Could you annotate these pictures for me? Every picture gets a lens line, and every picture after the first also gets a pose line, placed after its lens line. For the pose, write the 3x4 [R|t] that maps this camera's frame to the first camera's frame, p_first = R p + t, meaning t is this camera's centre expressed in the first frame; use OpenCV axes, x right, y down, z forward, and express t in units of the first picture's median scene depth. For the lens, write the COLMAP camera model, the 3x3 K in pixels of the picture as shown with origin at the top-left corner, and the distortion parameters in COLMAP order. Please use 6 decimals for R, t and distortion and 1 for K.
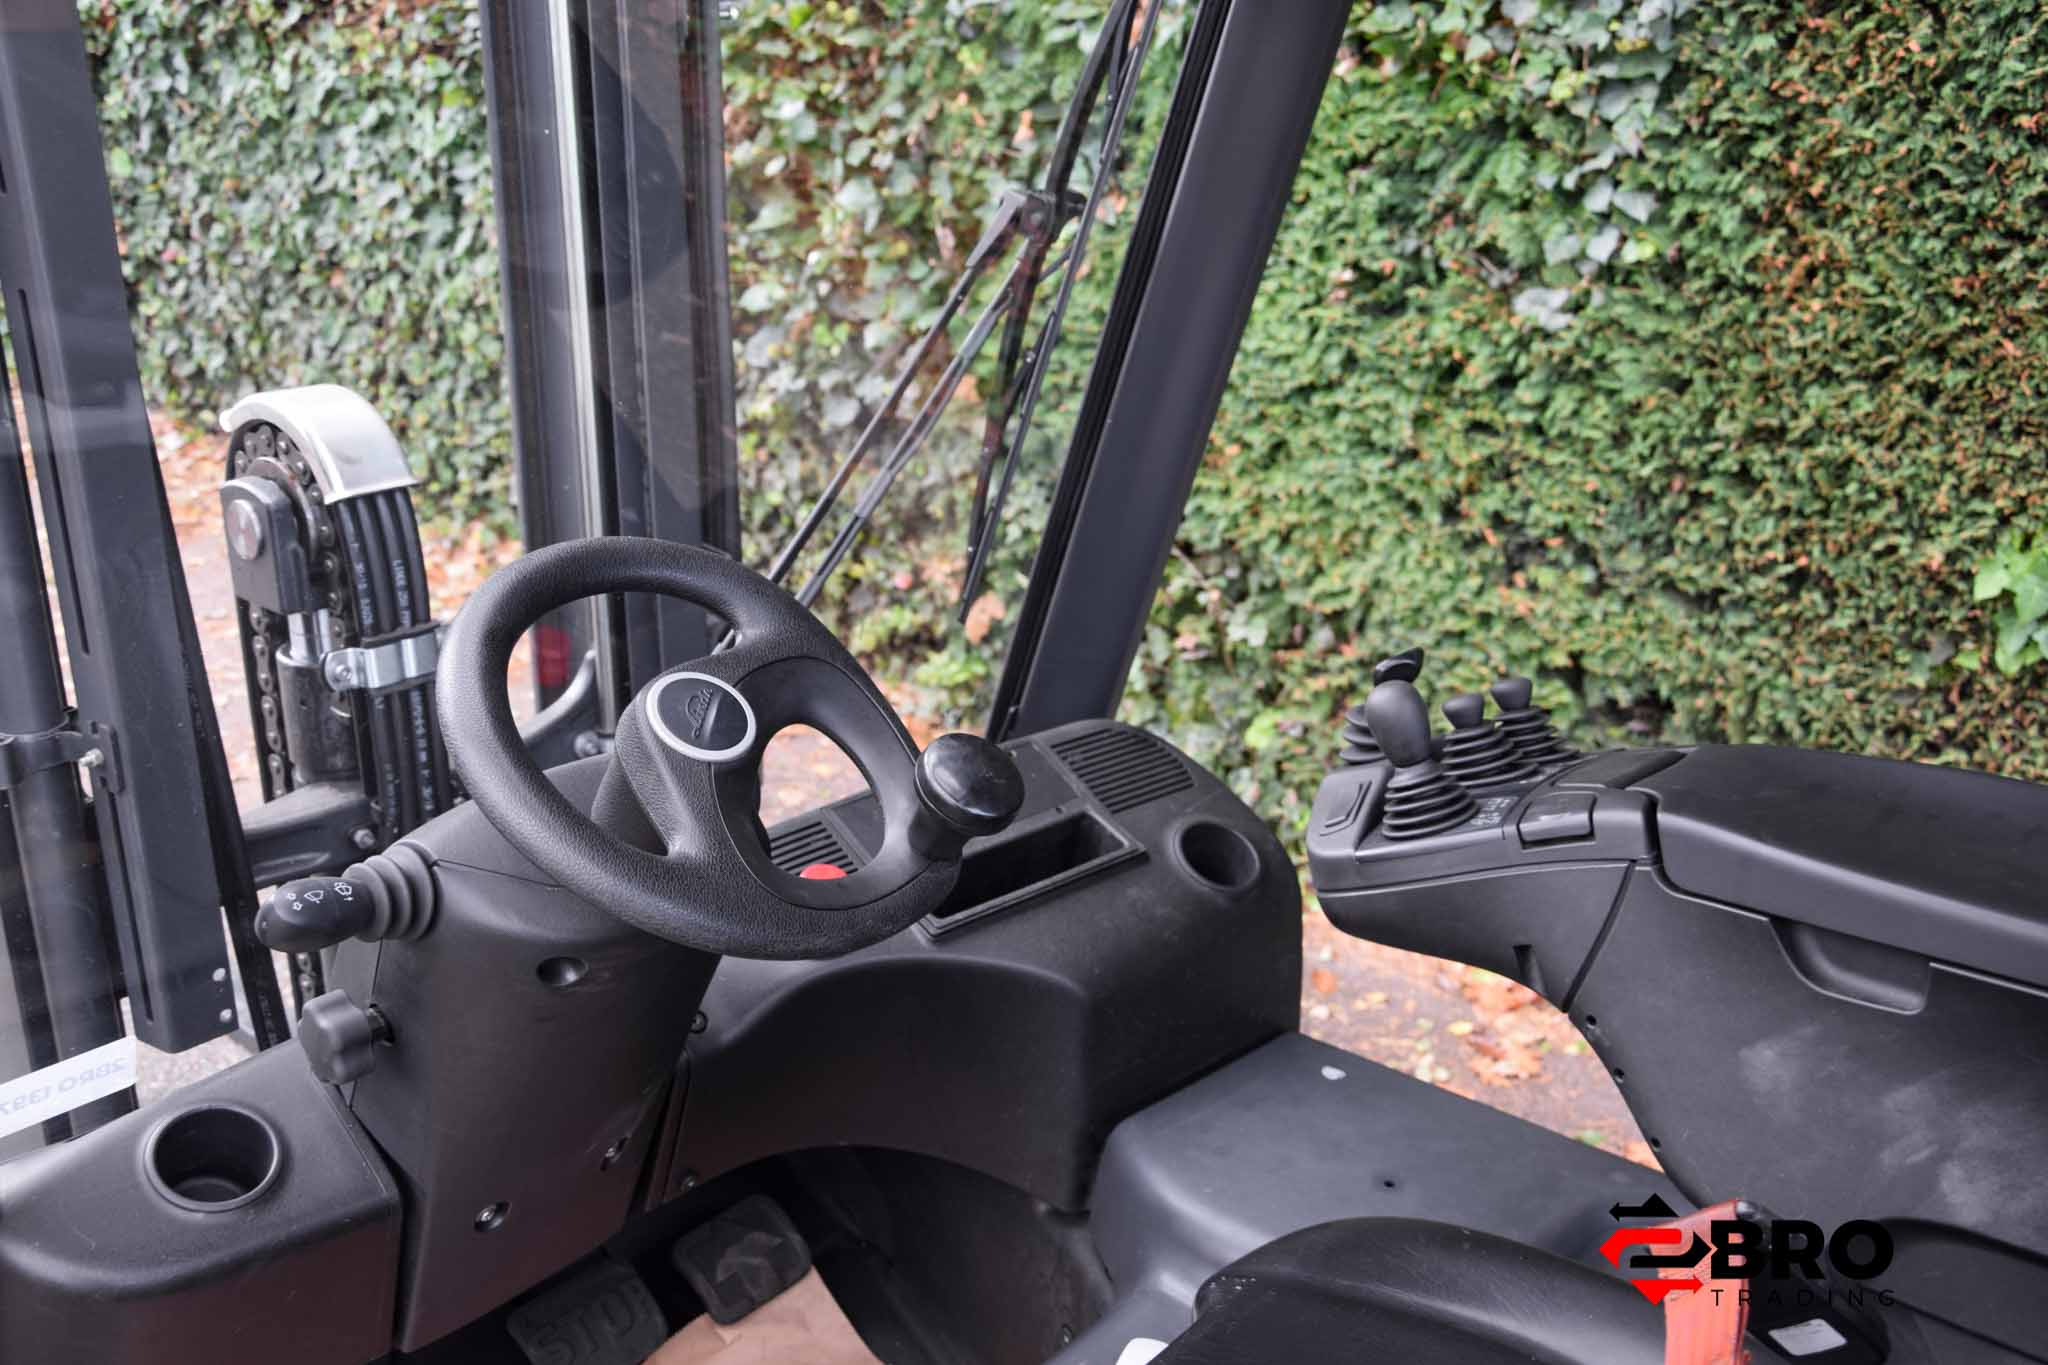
lens RADIAL K [[1967.3, 0, 1024.0], [0, 1967.3, 682.5], [0, 0, 1]] dist [-0.058203, 0.173772]
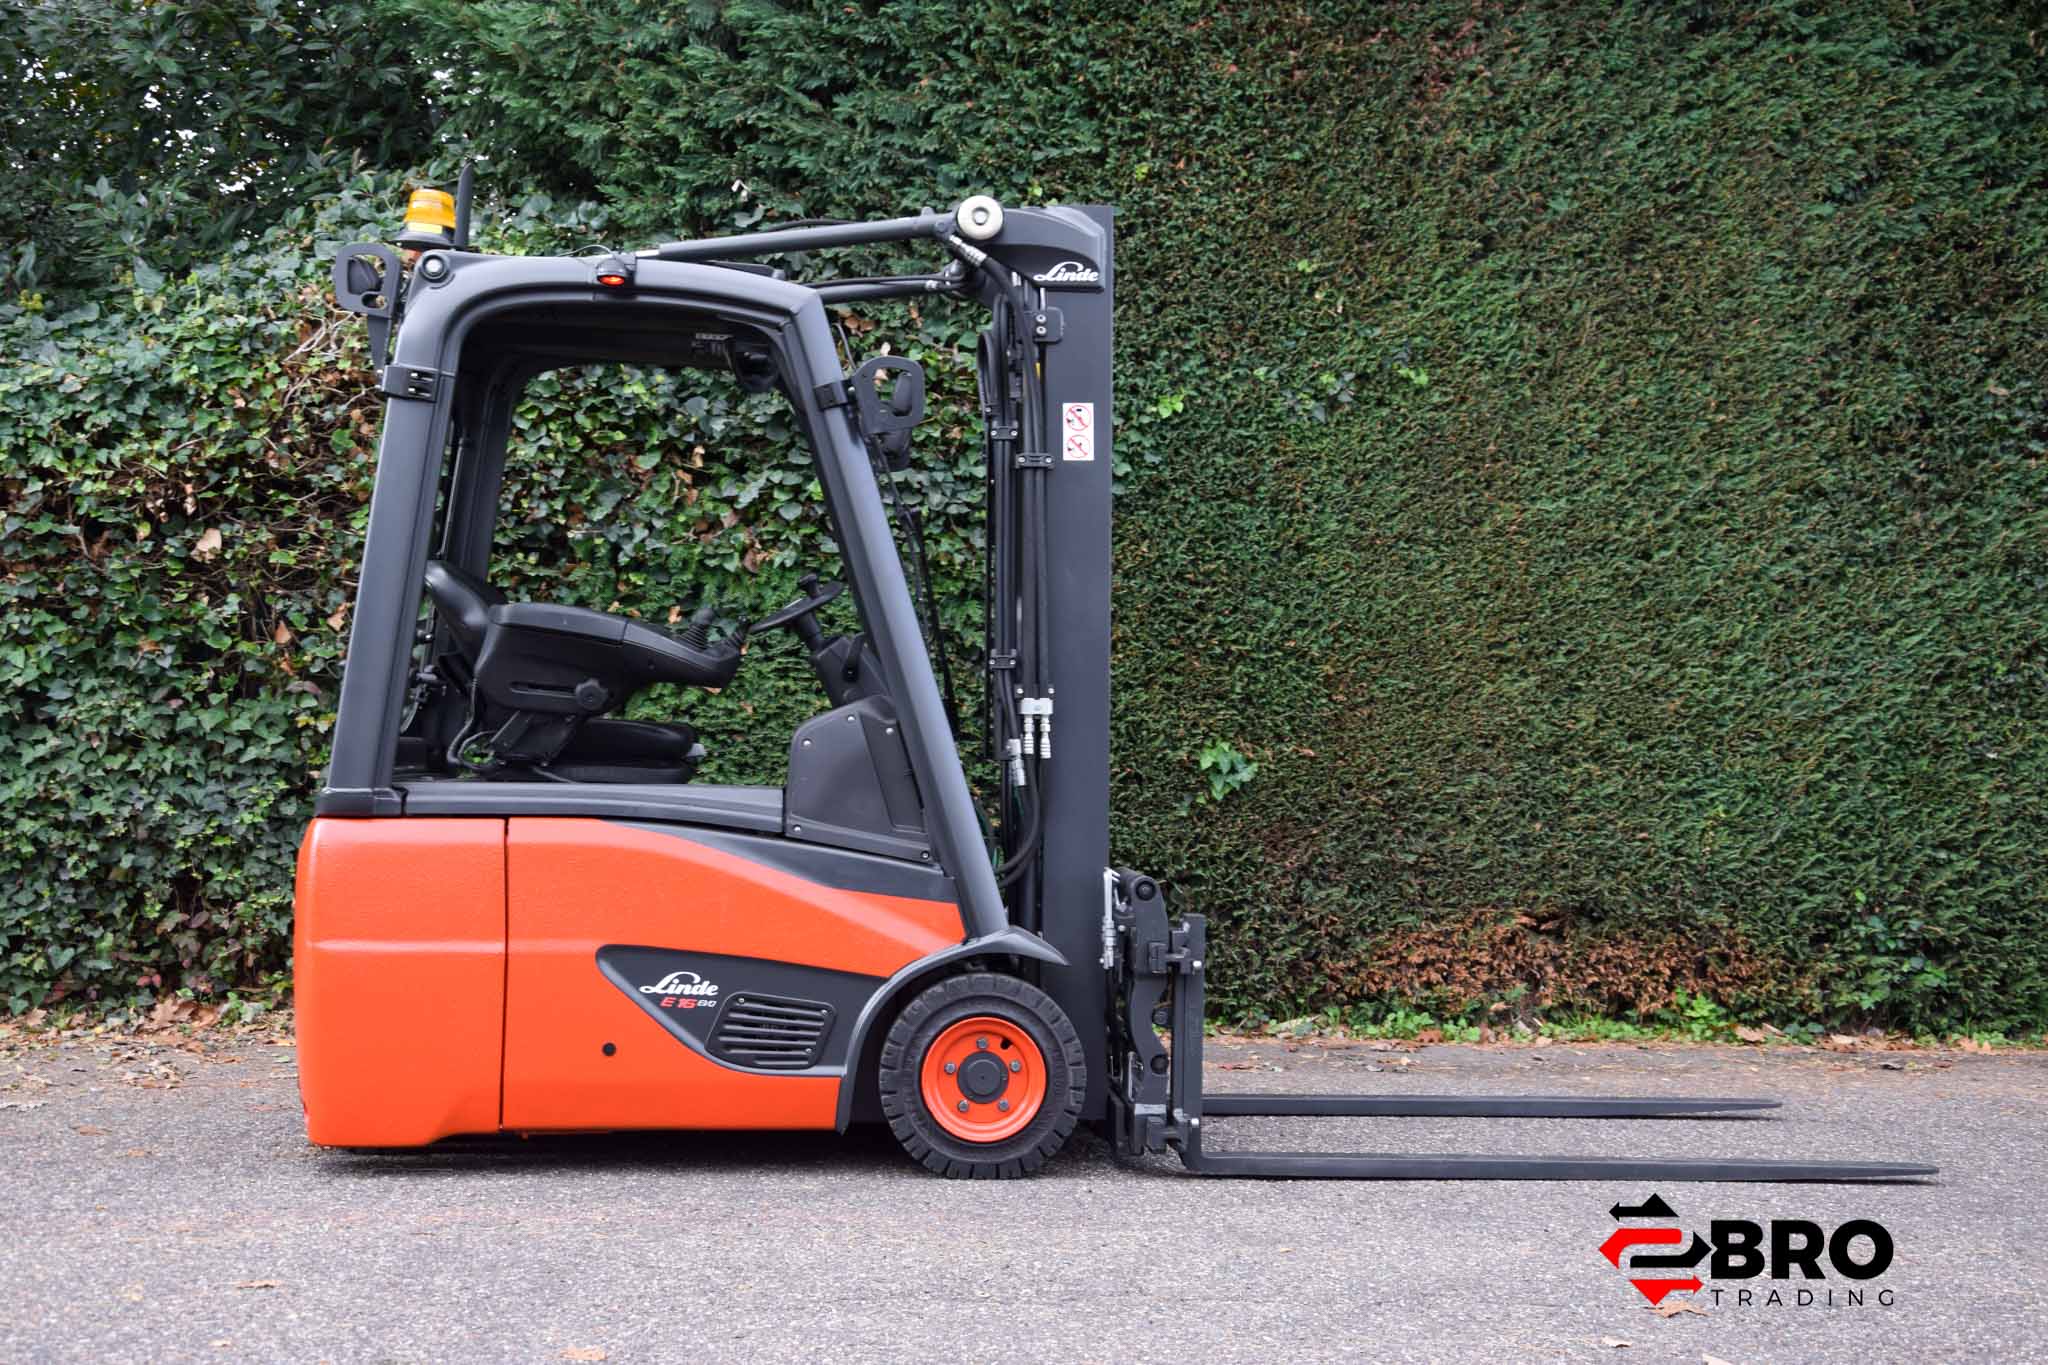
lens RADIAL K [[2669.9, 0, 1024.0], [0, 2669.9, 682.5], [0, 0, 1]] dist [0.057342, 0.452017]
pose [[0.712347, -0.005239, 0.701808, -1.585433], [0.265534, 0.927650, -0.262597, 0.532929], [-0.649657, 0.373413, 0.662200, -0.854267]]
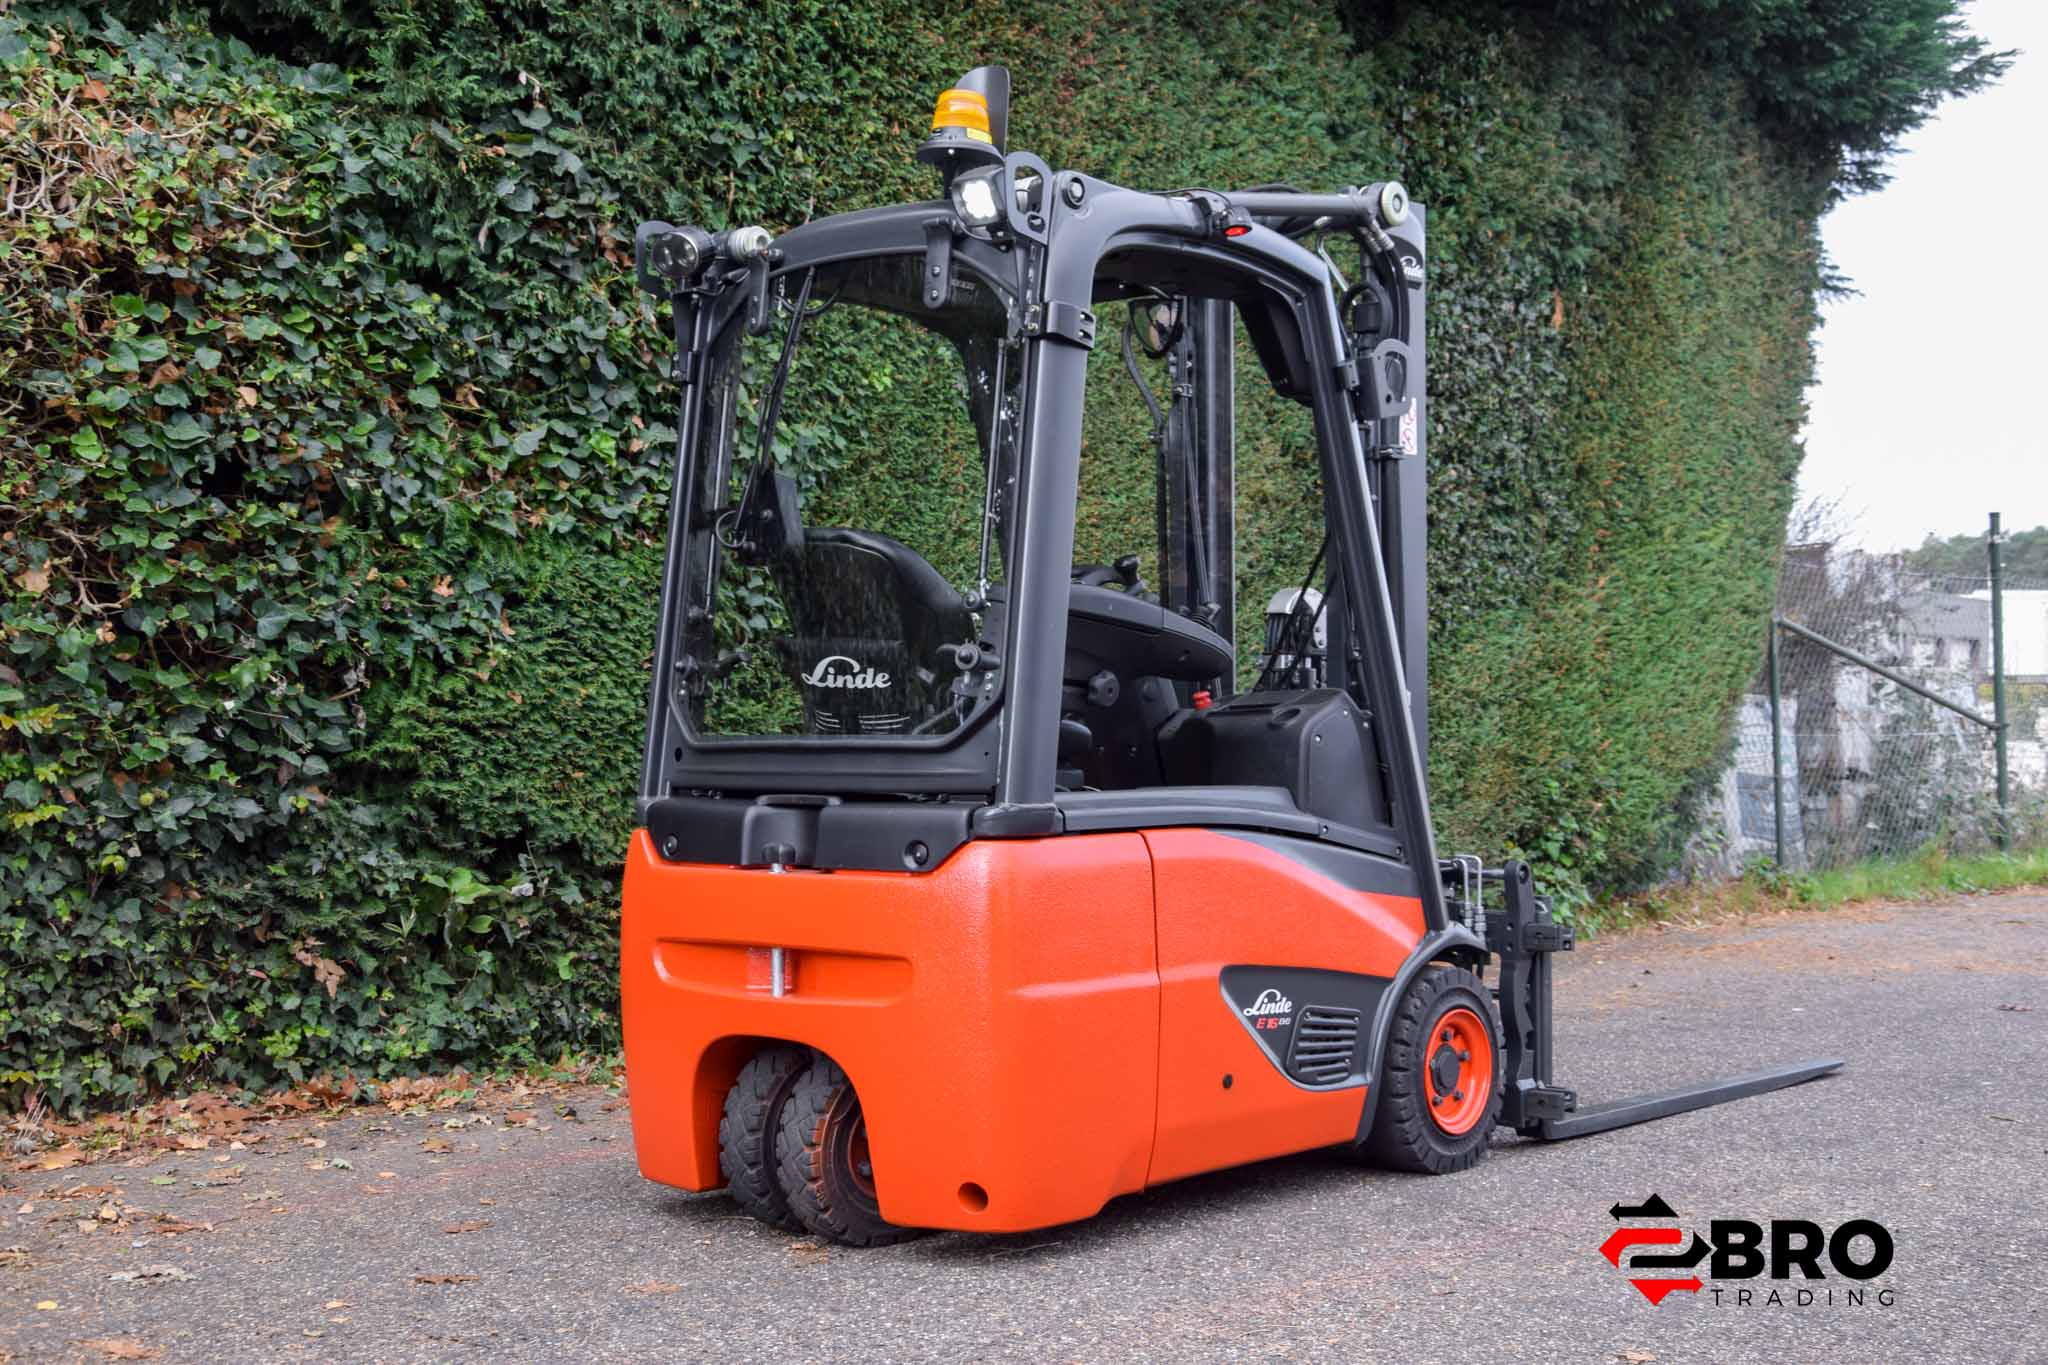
lens RADIAL K [[2669.9, 0, 1024.0], [0, 2669.9, 682.5], [0, 0, 1]] dist [0.057342, 0.452017]
pose [[-0.002393, -0.015961, 0.999870, -2.161163], [0.368152, 0.929633, 0.015721, -0.092261], [-0.929762, 0.368142, 0.003652, 0.653561]]
